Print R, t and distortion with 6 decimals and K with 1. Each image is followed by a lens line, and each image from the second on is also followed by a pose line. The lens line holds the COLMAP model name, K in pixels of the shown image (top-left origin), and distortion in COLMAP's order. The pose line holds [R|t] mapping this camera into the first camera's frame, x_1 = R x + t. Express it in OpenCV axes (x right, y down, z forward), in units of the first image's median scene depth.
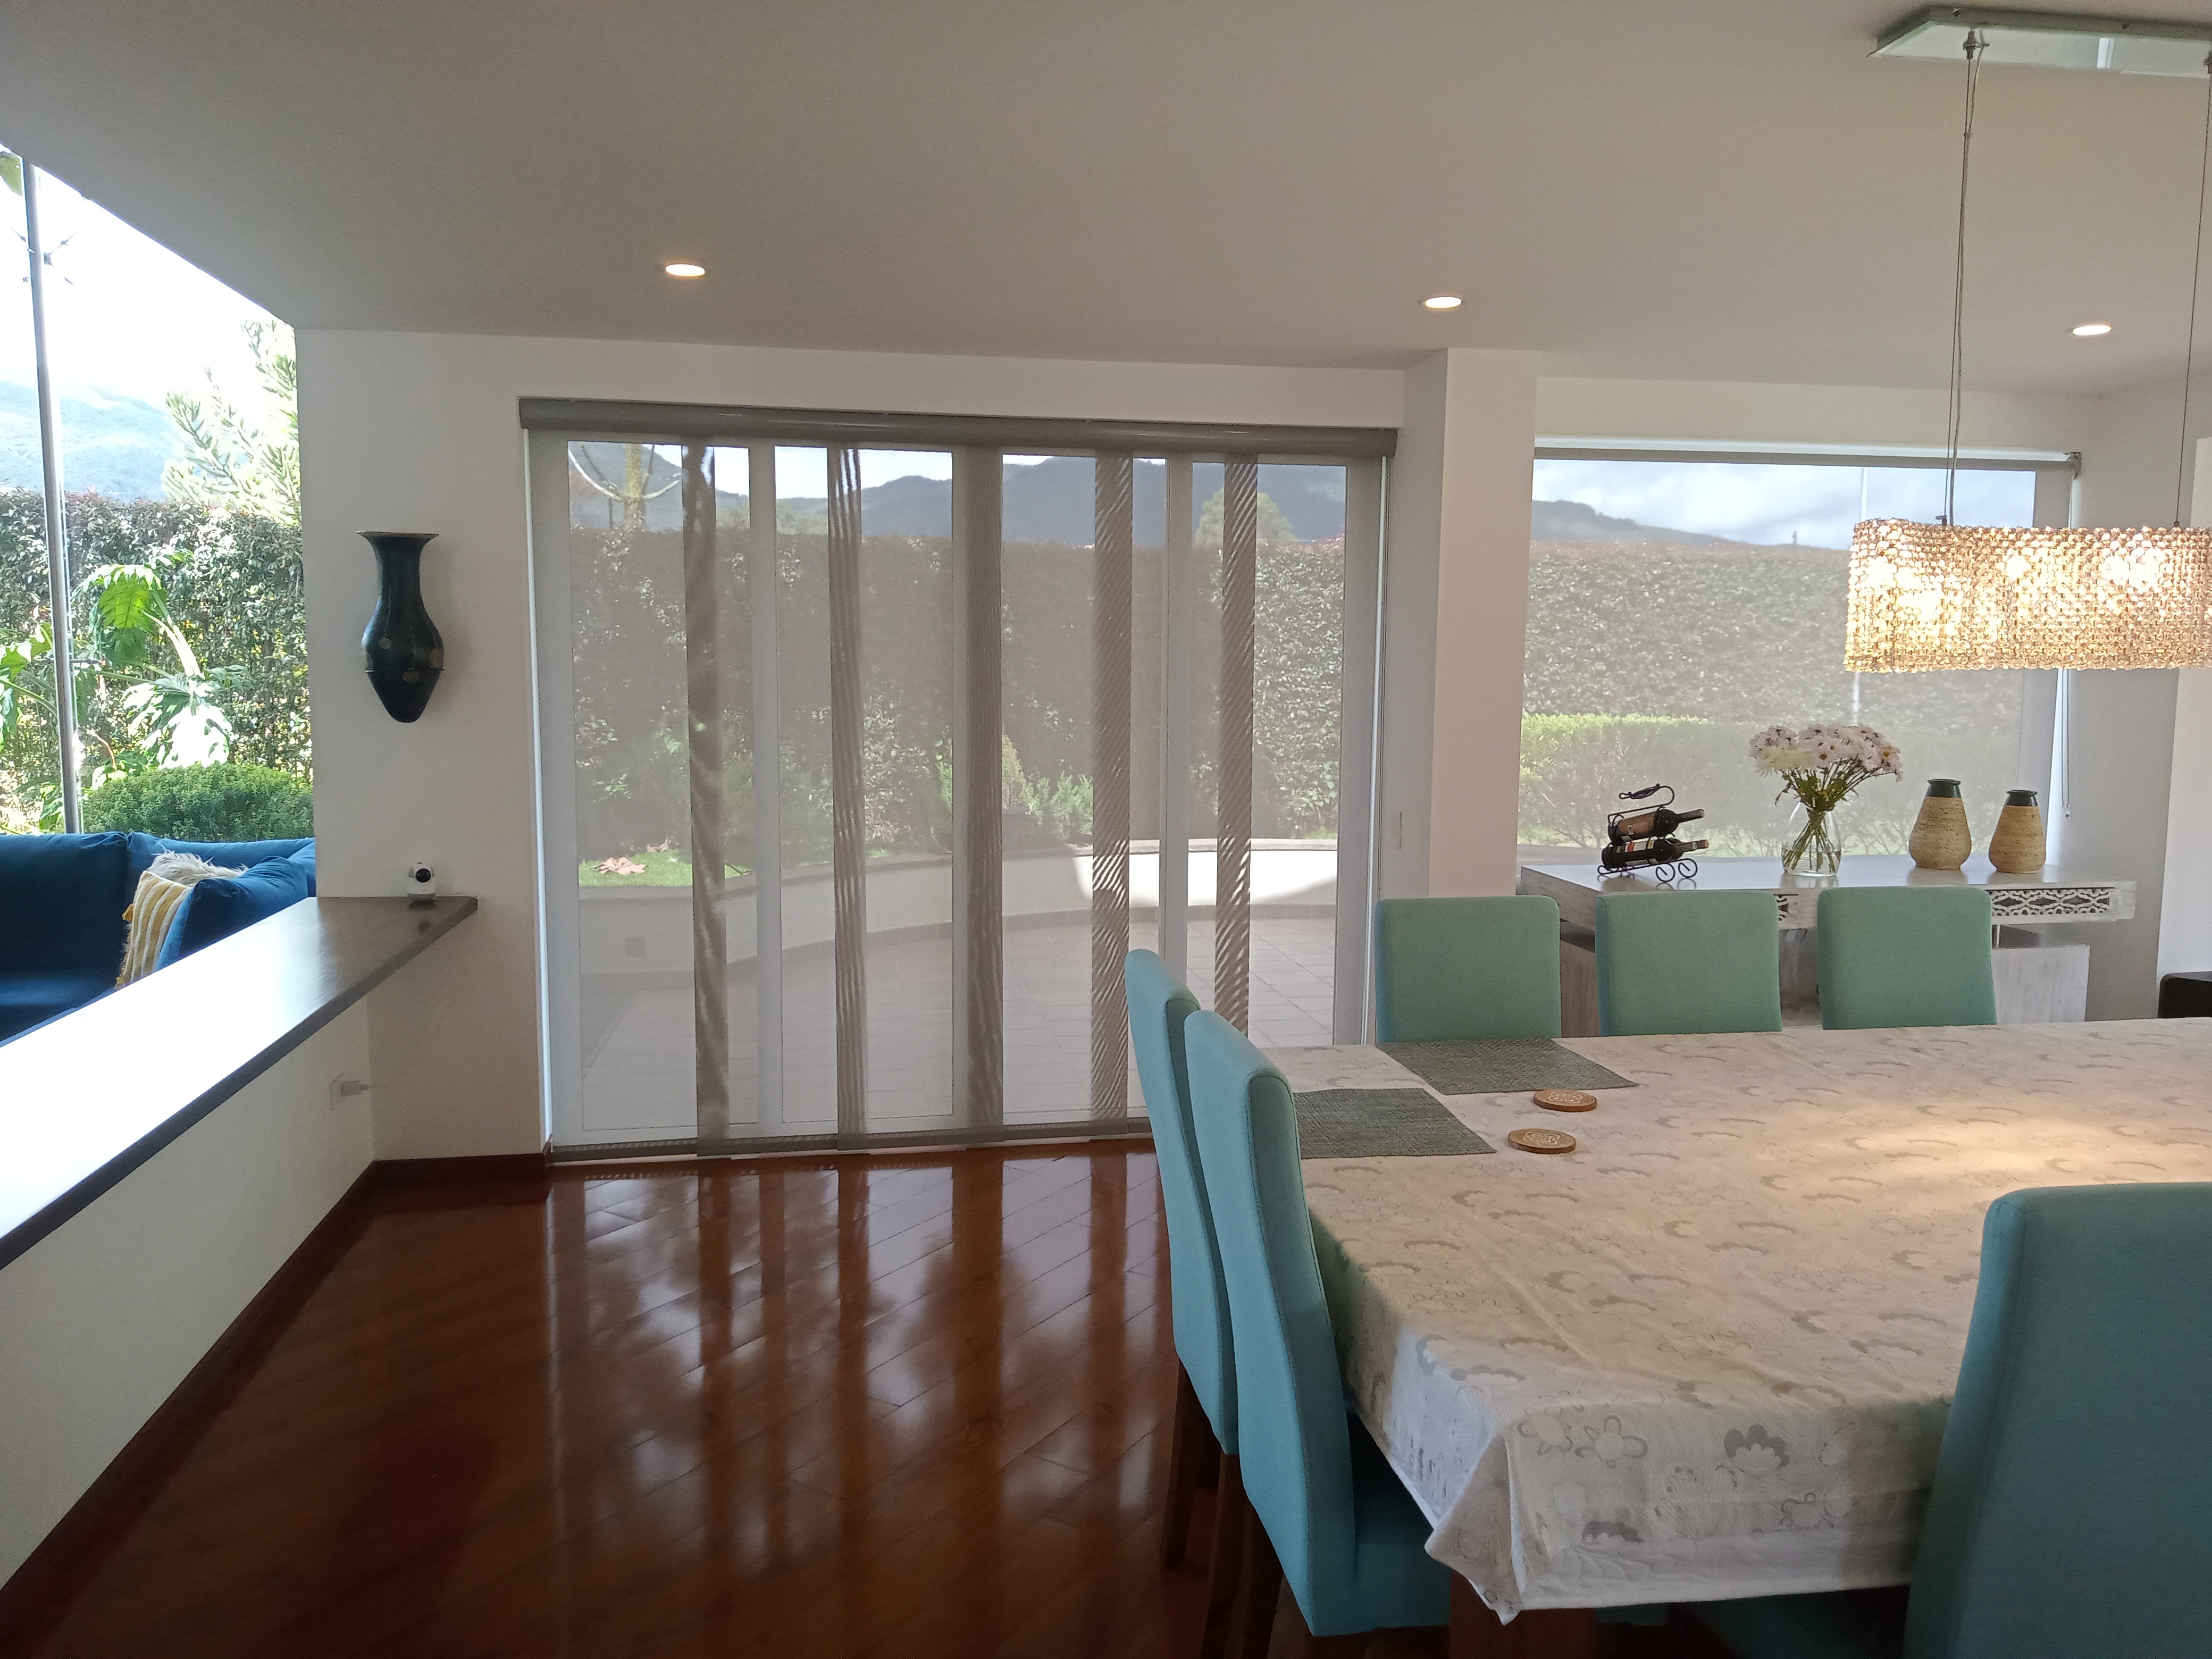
lens RADIAL K [[1631.1, 0, 1089.2], [0, 1631.1, 836.8], [0, 0, 1]] dist [0.077728, -0.109801]
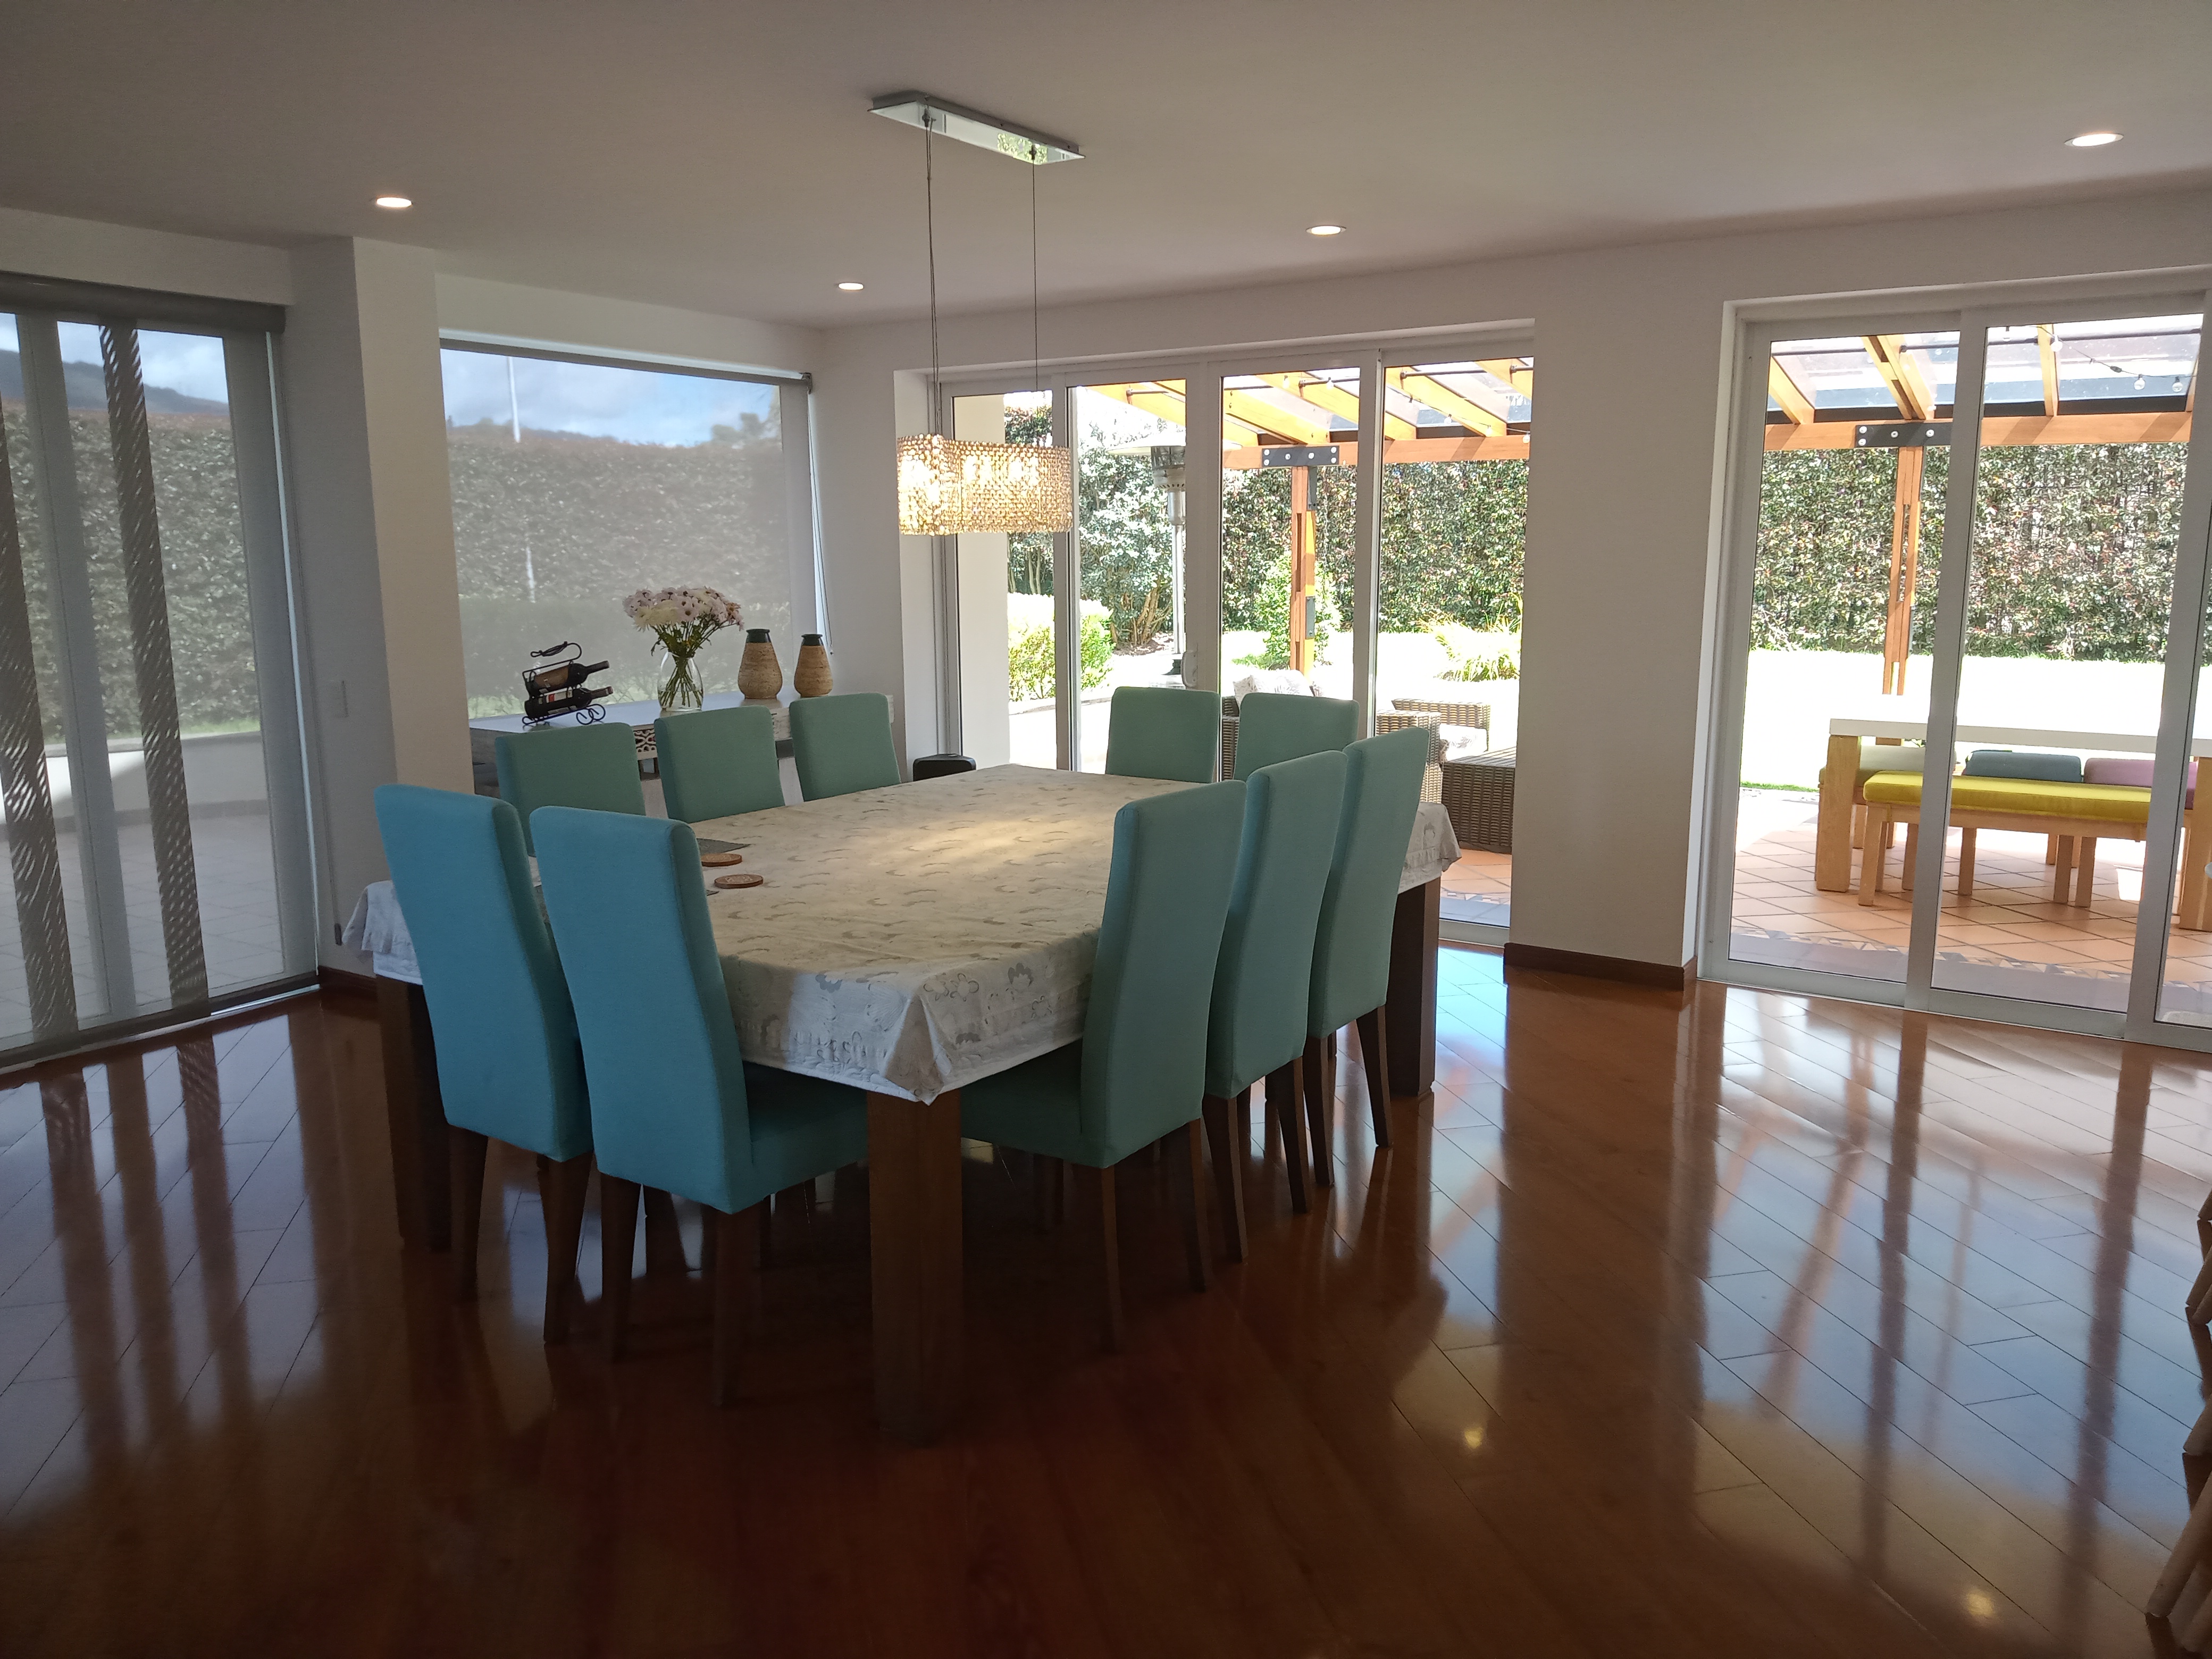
lens RADIAL K [[1631.1, 0, 1113.7], [0, 1631.1, 831.5], [0, 0, 1]] dist [0.077728, -0.109801]
pose [[0.686796, -0.138478, 0.713537, -0.236525], [0.091169, 0.990343, 0.104446, 0.014596], [-0.721110, -0.006681, 0.692788, -0.086411]]
